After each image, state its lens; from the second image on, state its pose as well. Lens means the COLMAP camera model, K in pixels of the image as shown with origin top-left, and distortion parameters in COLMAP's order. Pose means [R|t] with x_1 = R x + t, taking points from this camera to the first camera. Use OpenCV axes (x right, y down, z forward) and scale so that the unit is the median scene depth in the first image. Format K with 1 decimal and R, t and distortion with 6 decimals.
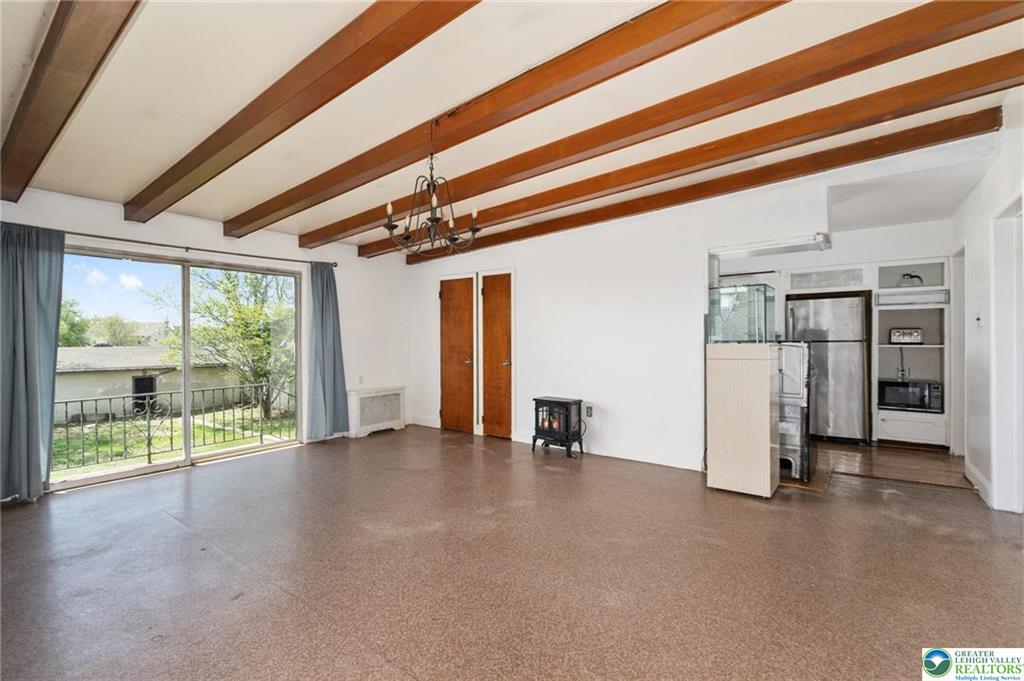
lens RADIAL K [[458.3, 0, 506.2], [0, 458.3, 342.8], [0, 0, 1]] dist [-0.003974, -0.000049]
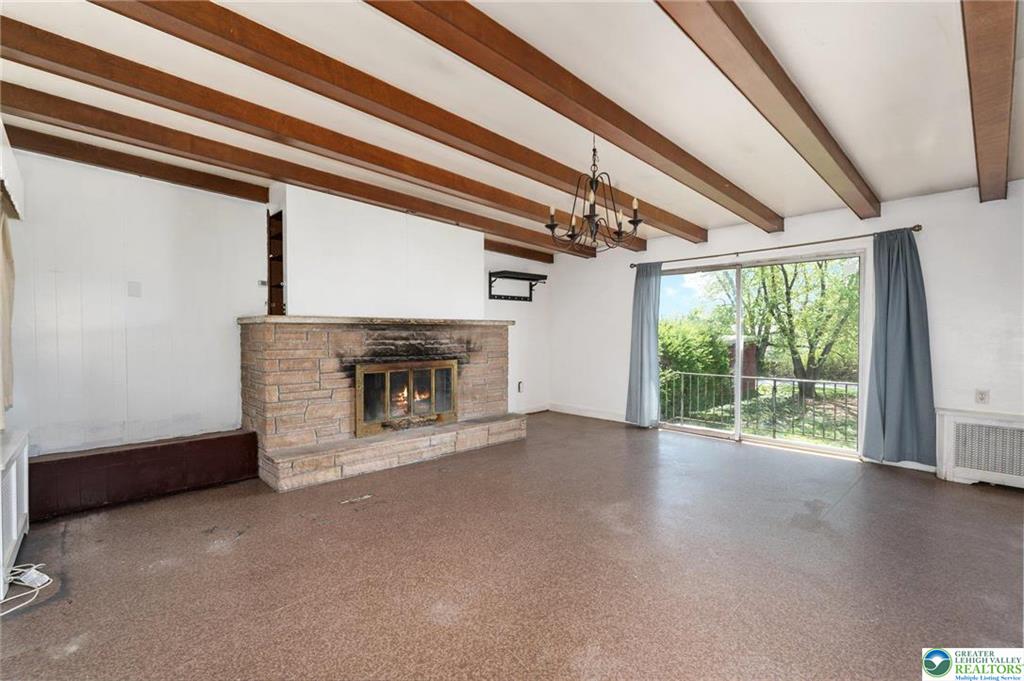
lens RADIAL K [[458.3, 0, 508.0], [0, 458.3, 338.8], [0, 0, 1]] dist [-0.003974, -0.000049]
pose [[-0.149447, 0.020066, -0.988566, 0.460530], [-0.007797, 0.999739, 0.021472, -0.008981], [0.988739, 0.010917, -0.149252, 0.509590]]
